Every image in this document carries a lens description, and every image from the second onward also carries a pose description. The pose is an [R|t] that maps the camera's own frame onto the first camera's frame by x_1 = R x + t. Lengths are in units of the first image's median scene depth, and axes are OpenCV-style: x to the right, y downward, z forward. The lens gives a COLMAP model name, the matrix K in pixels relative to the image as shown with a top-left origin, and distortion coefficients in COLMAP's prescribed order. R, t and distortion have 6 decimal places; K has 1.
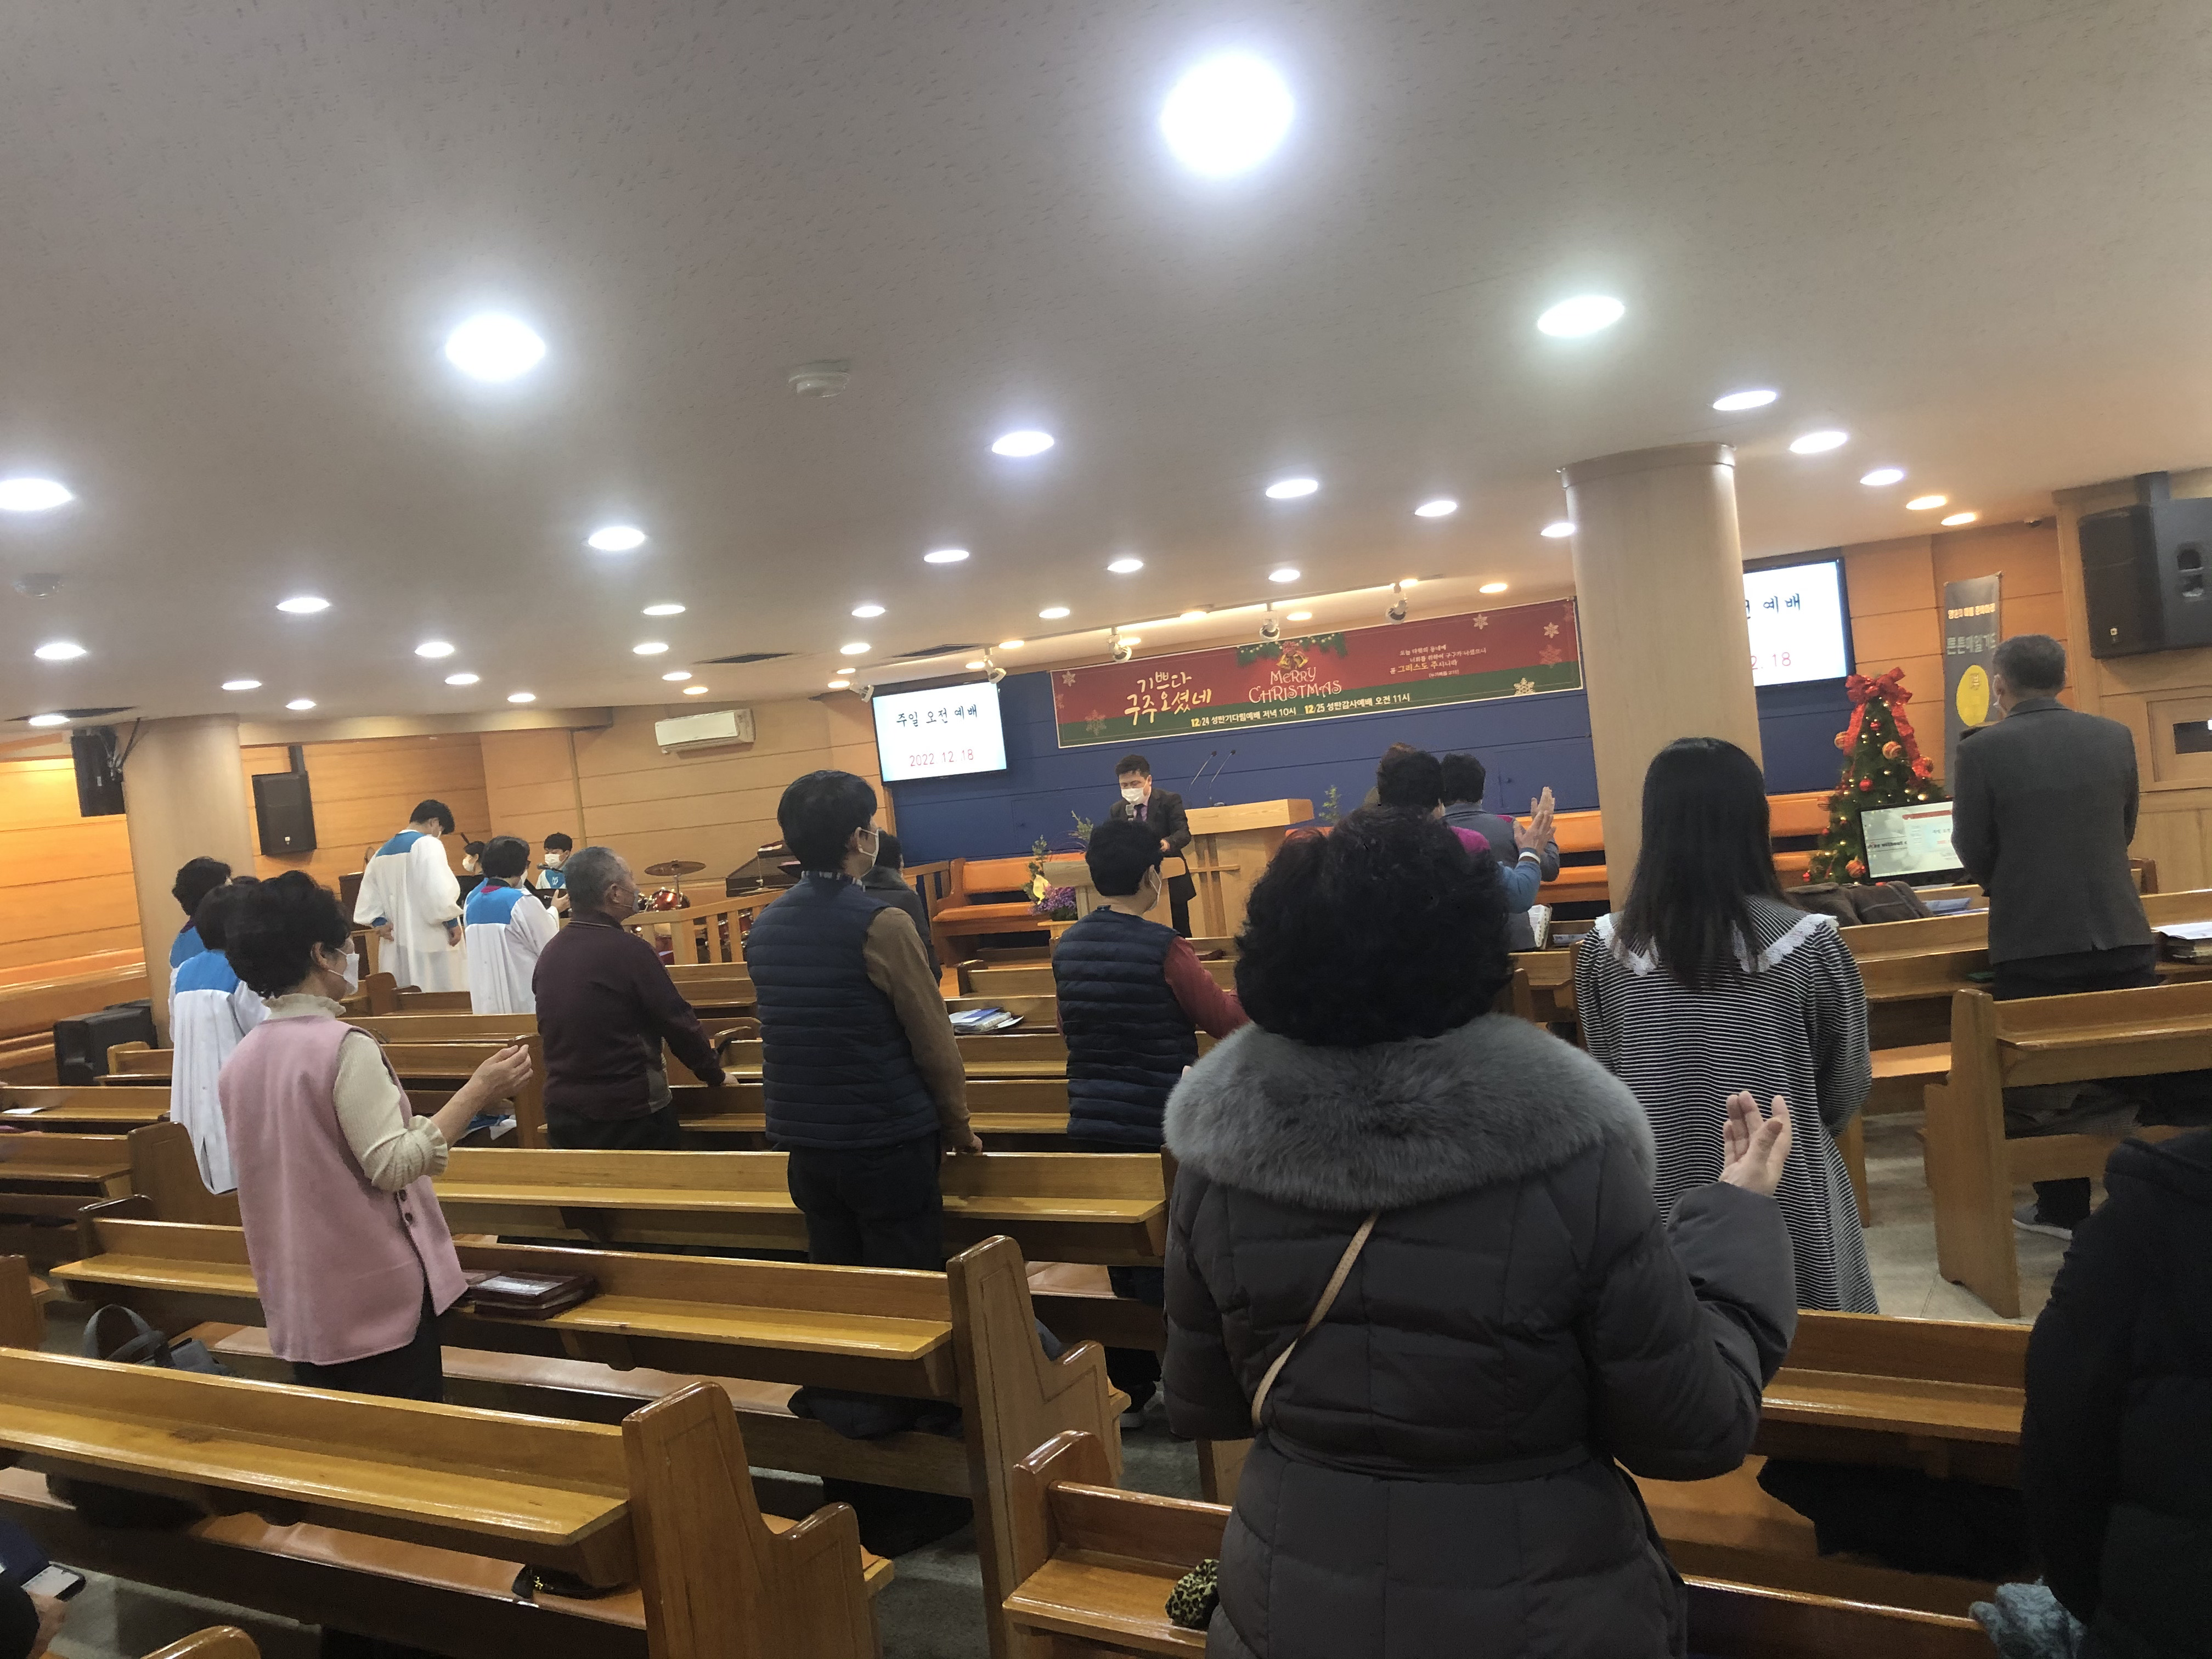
lens RADIAL K [[1786.3, 0, 1106.1], [0, 1786.3, 795.6], [0, 0, 1]] dist [0.071187, -0.093216]
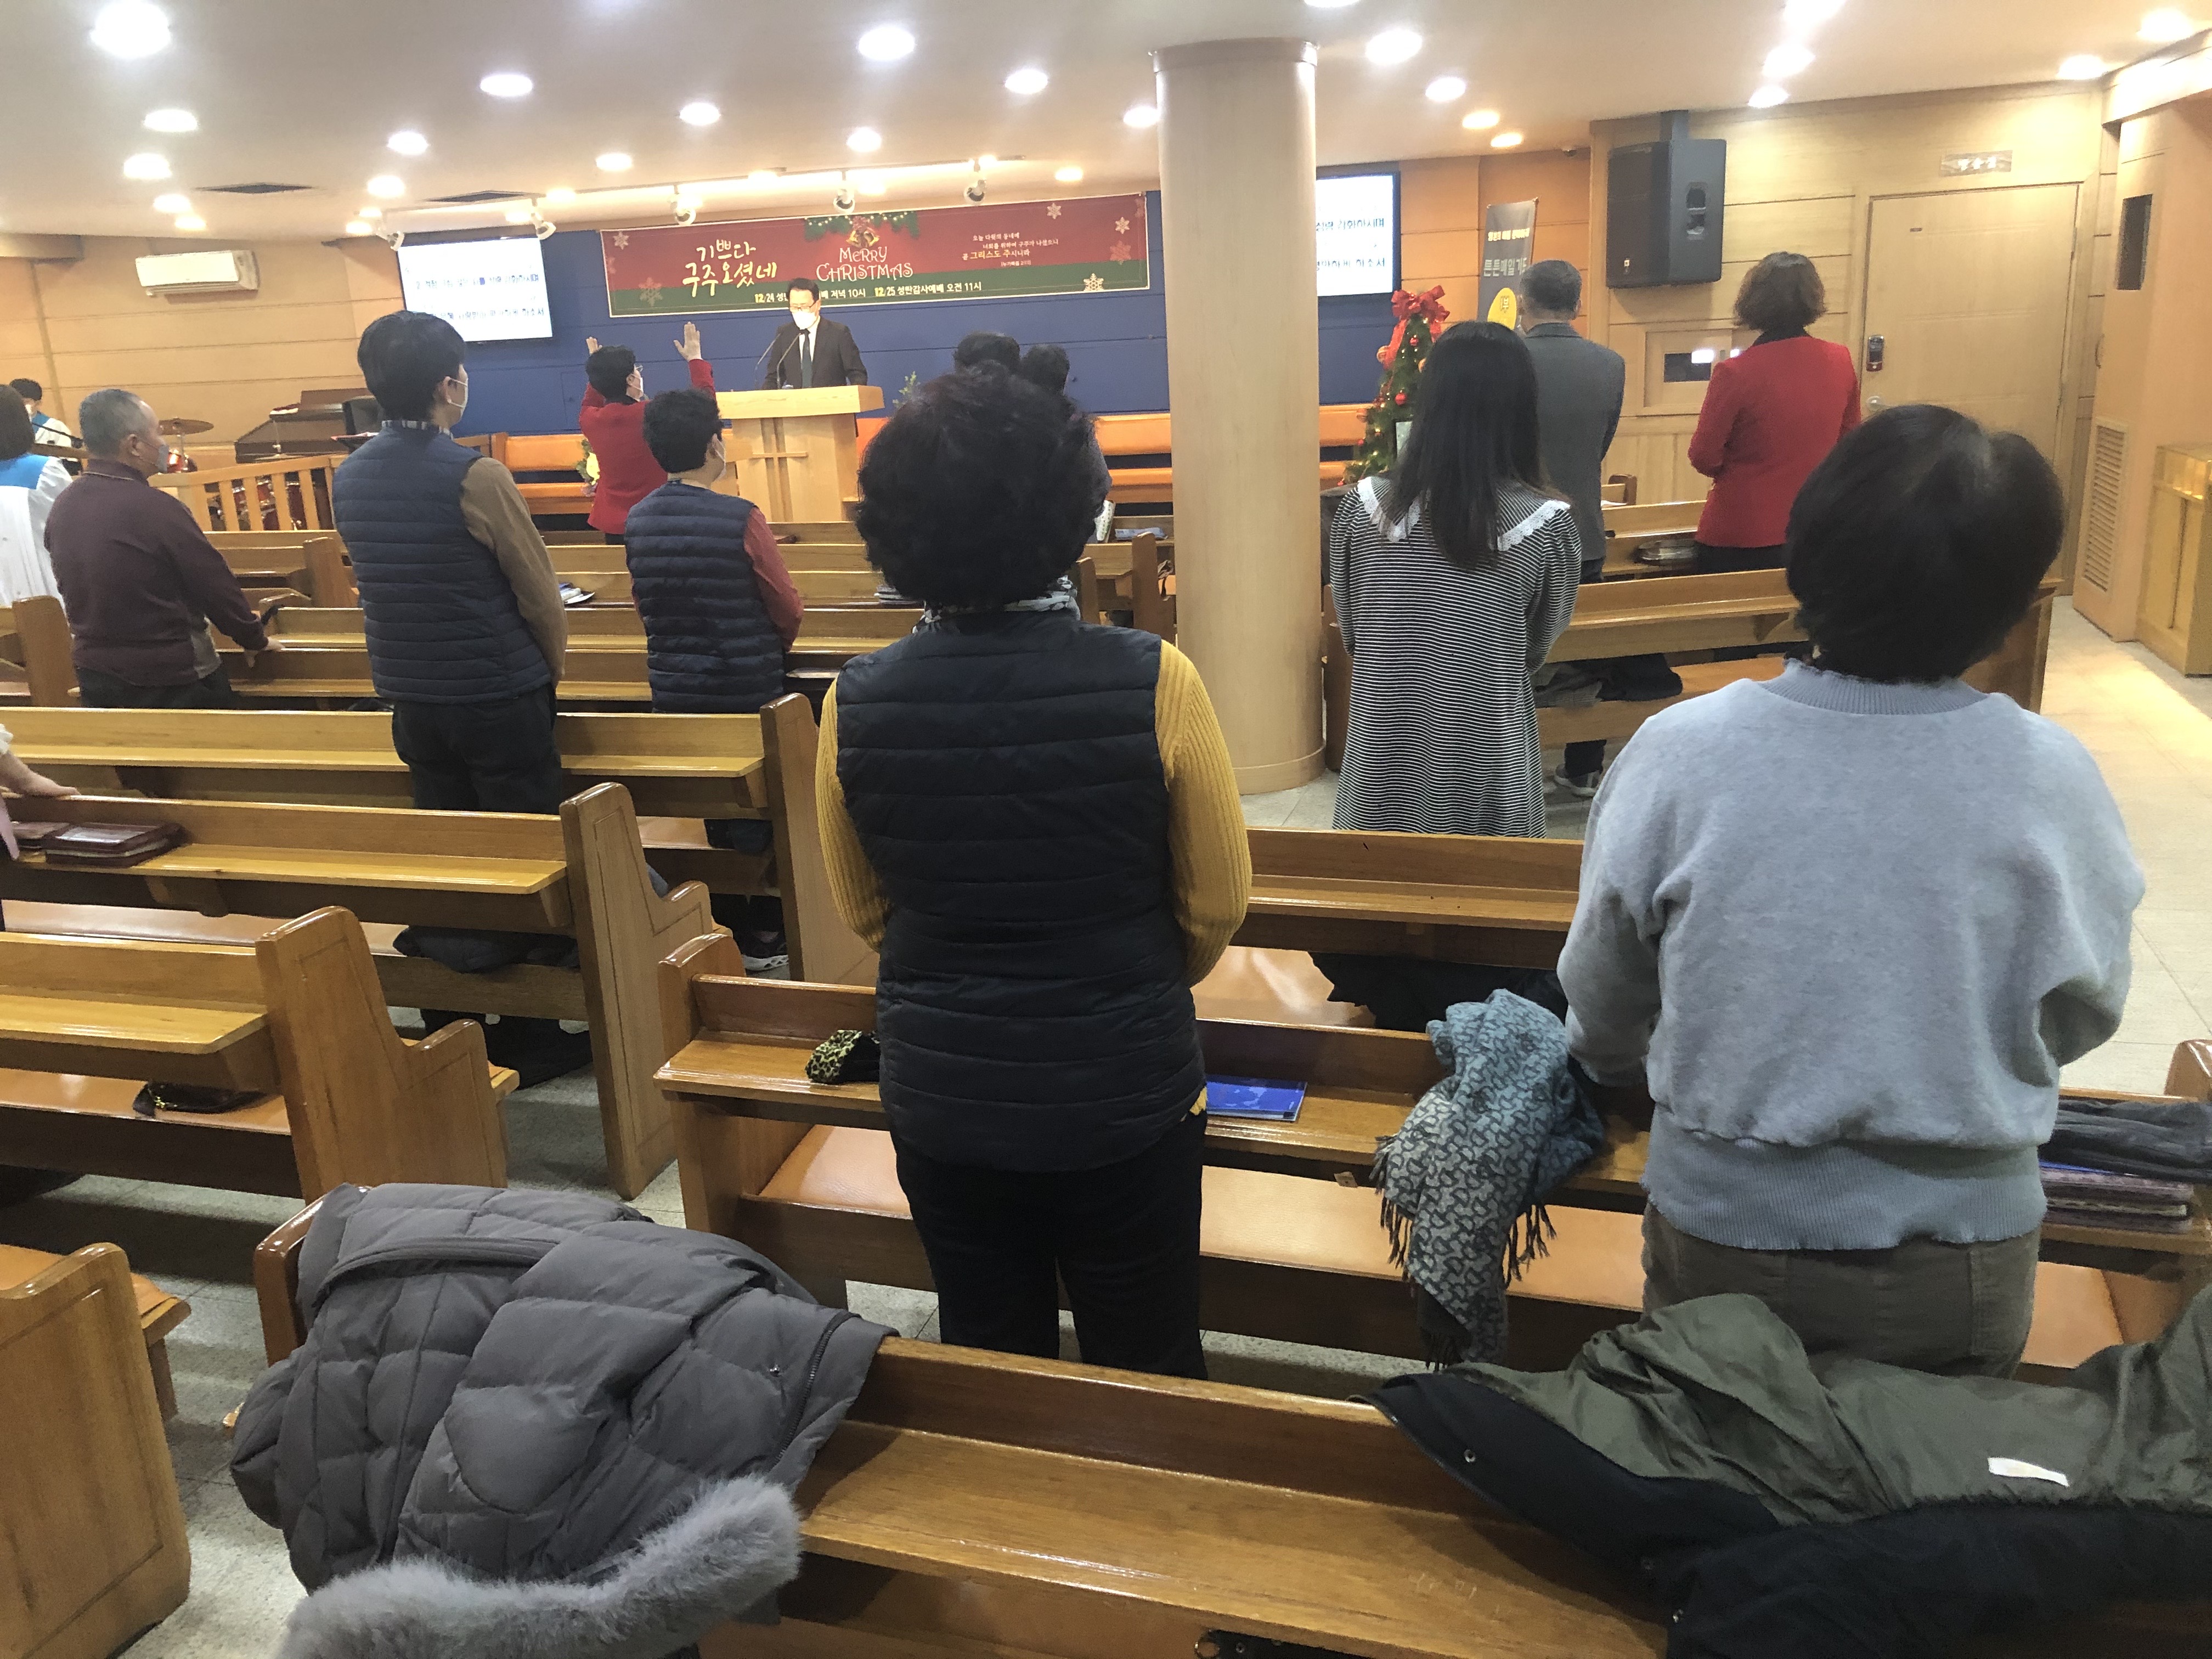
lens RADIAL K [[1787.9, 0, 1090.8], [0, 1787.9, 816.3], [0, 0, 1]] dist [0.029330, -0.046319]
pose [[0.970890, -0.004430, 0.239483, -0.012669], [-0.051062, 0.973017, 0.225011, 0.005595], [-0.234018, -0.230689, 0.944467, -0.016659]]
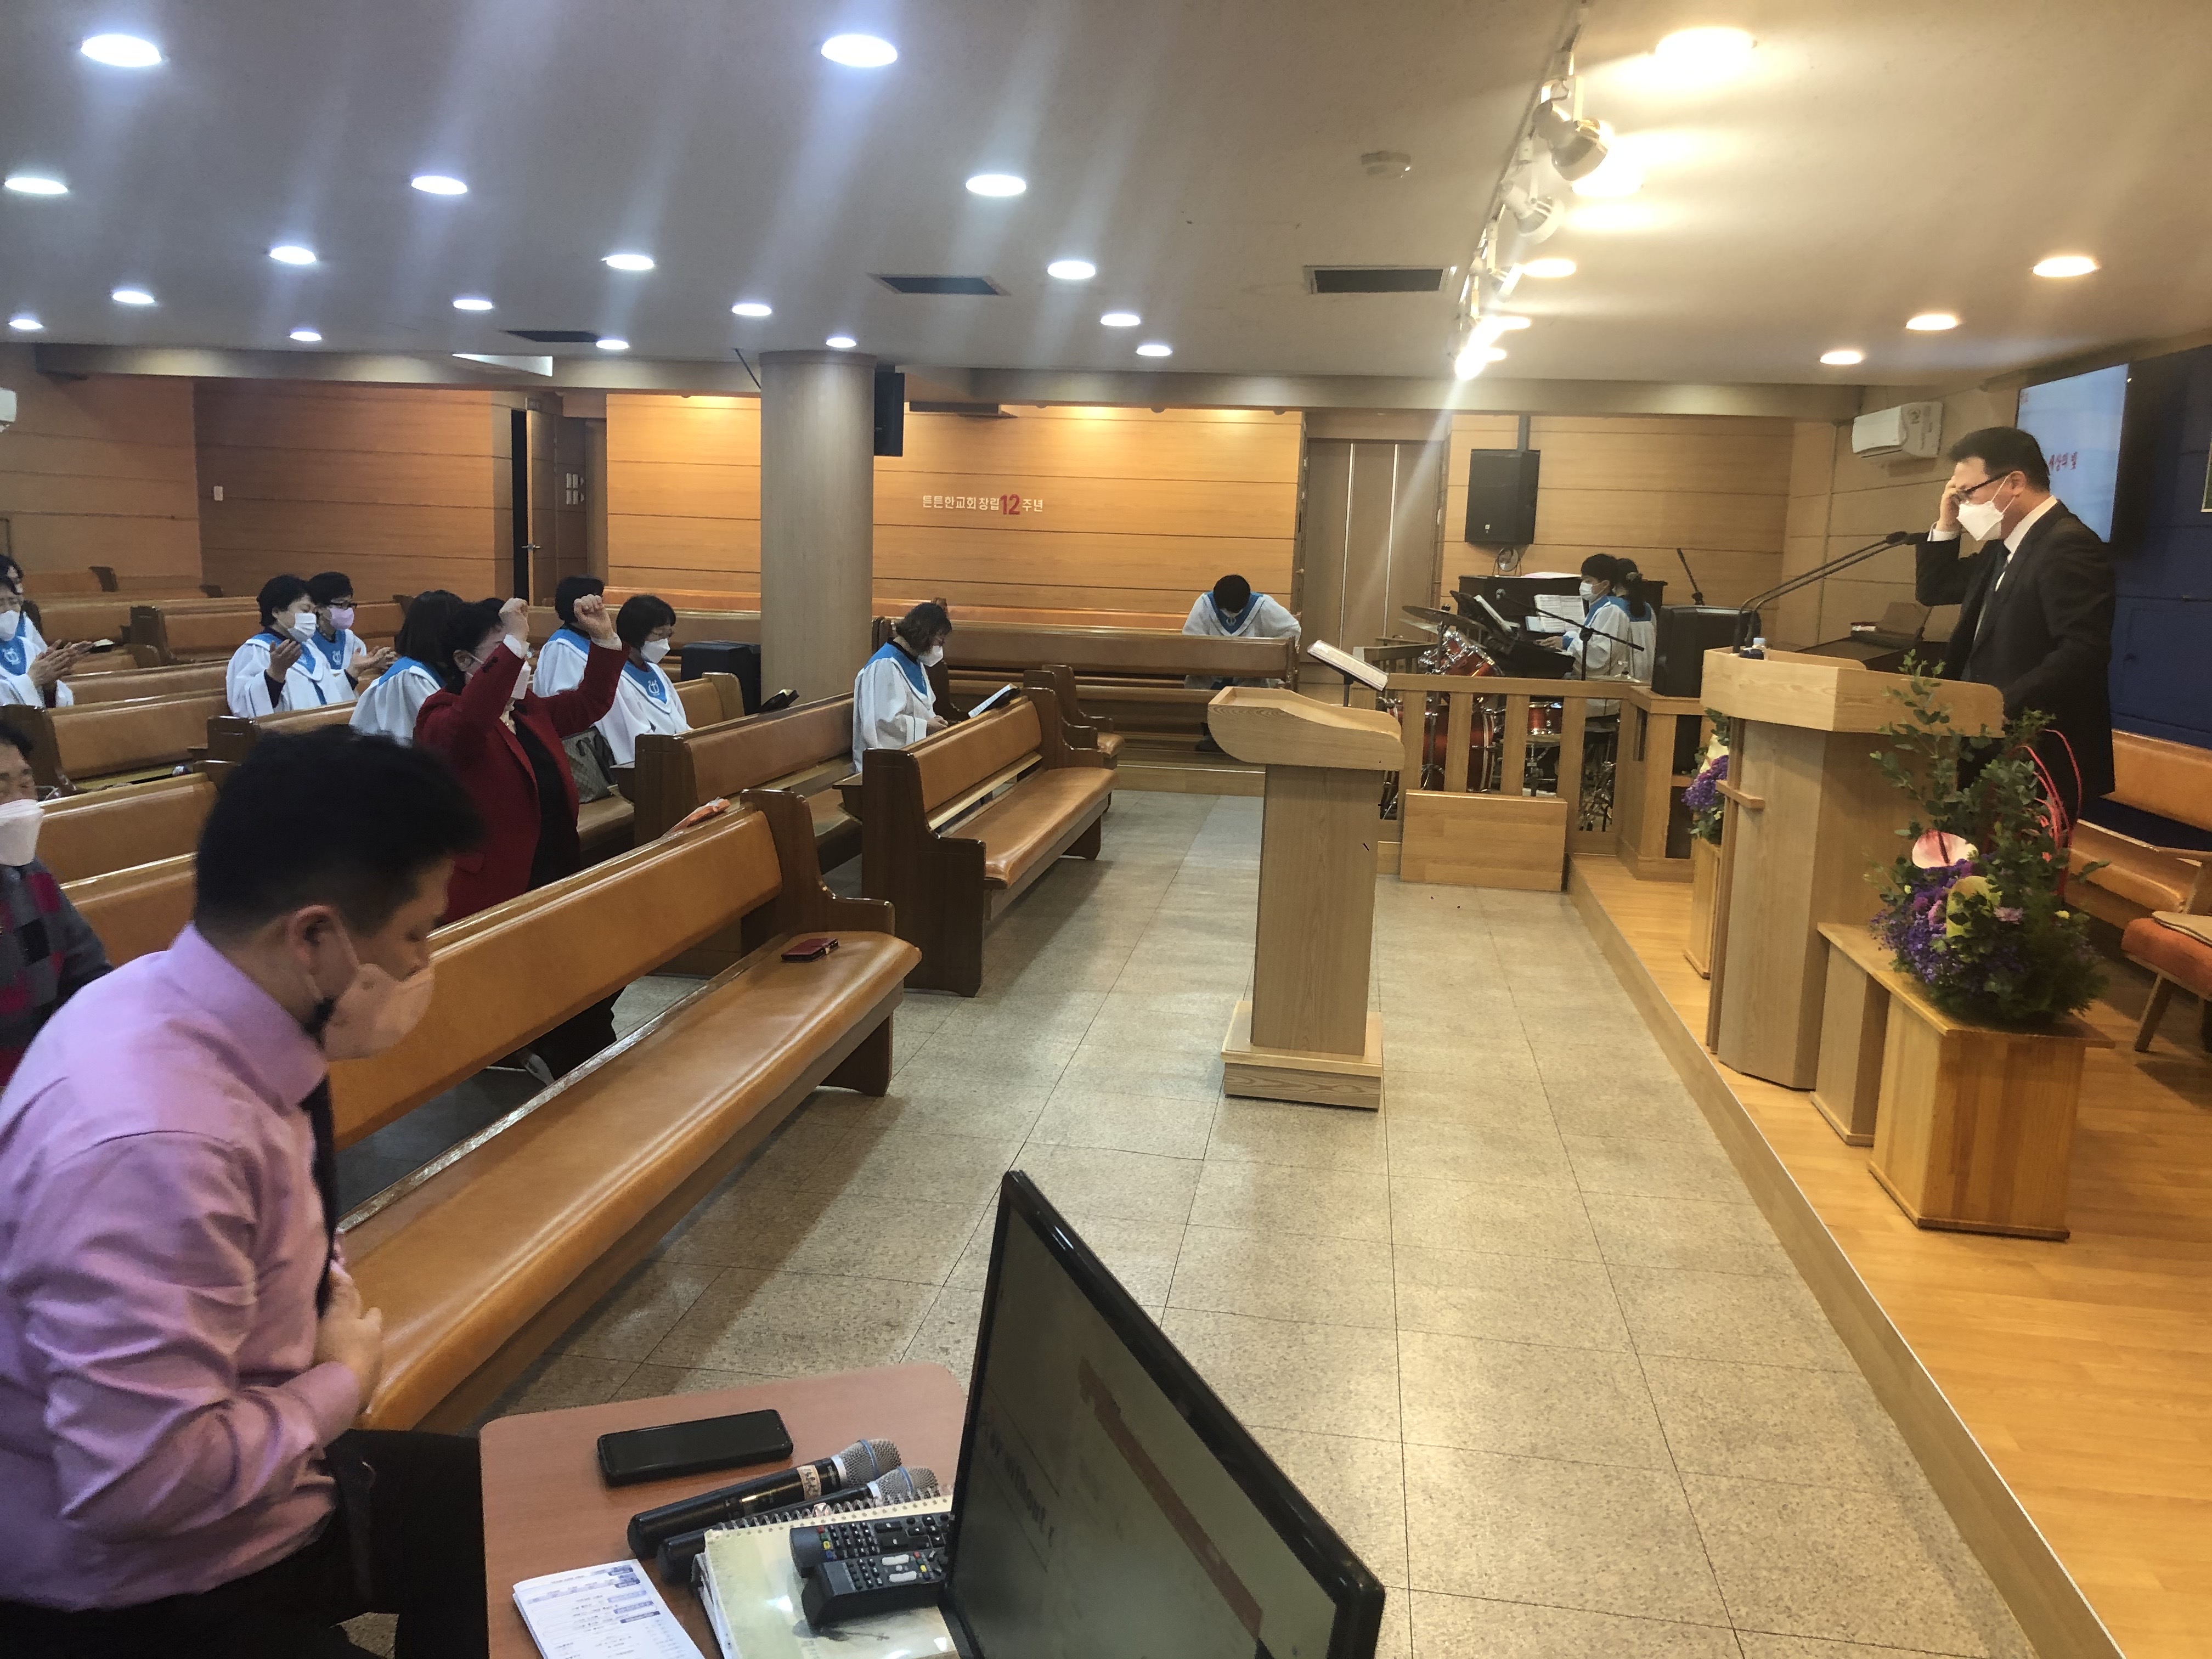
lens RADIAL K [[1790.8, 0, 1083.7], [0, 1790.8, 830.8], [0, 0, 1]] dist [0.075435, -0.146176]
pose [[0.369703, 0.268248, -0.889585, 0.474324], [-0.097312, 0.963332, 0.250044, -0.054229], [0.924040, -0.005875, 0.382251, 0.811087]]
